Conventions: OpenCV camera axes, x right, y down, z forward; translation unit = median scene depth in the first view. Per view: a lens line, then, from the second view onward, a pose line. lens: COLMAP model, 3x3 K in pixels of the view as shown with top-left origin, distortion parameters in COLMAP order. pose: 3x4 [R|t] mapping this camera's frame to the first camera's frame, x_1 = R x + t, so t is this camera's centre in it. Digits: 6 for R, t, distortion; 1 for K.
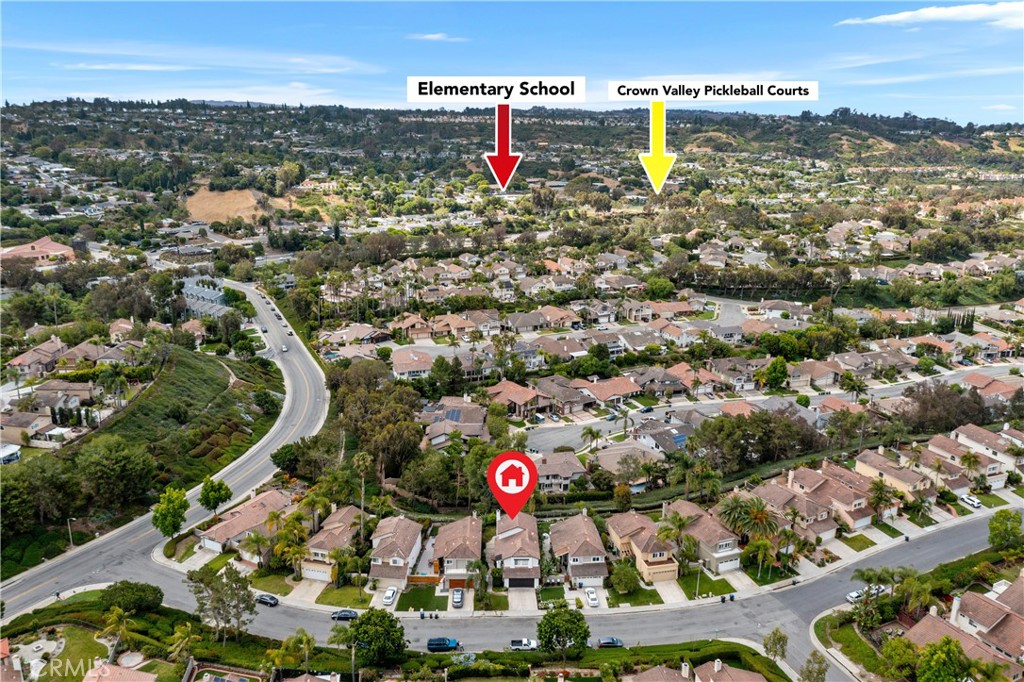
lens RADIAL K [[819.8, 0, 510.6], [0, 819.8, 340.4], [0, 0, 1]] dist [-0.034132, 0.008400]
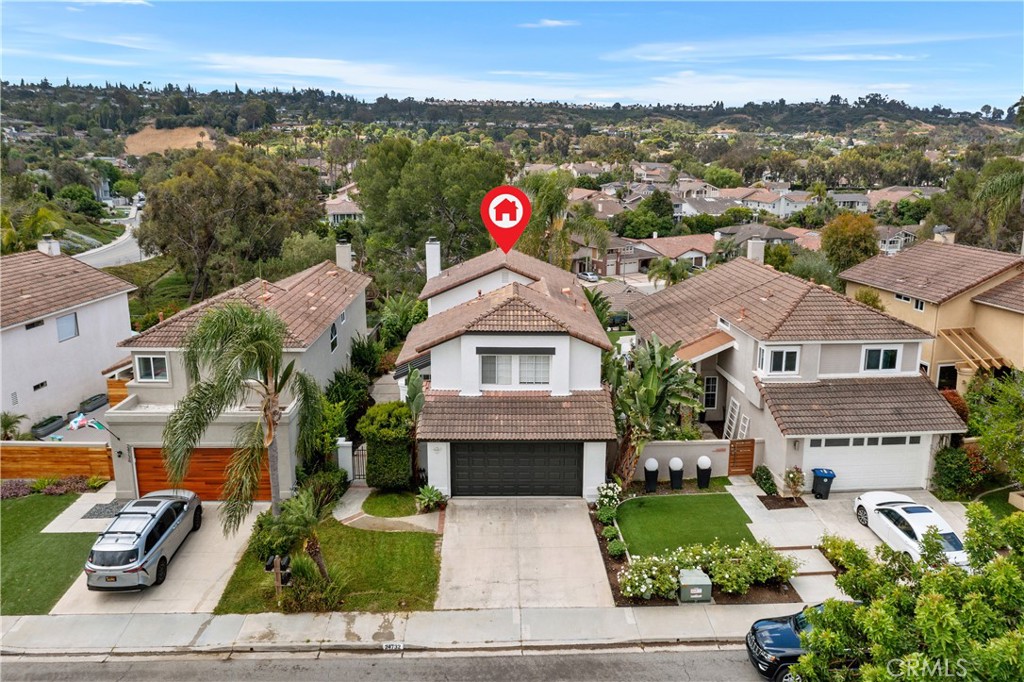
lens RADIAL K [[819.8, 0, 513.5], [0, 819.8, 341.3], [0, 0, 1]] dist [-0.034132, 0.008400]
pose [[0.999909, -0.008124, -0.010744, 0.014906], [0.007816, 0.999566, -0.028412, 0.269704], [0.010970, 0.028325, 0.999539, 0.801037]]
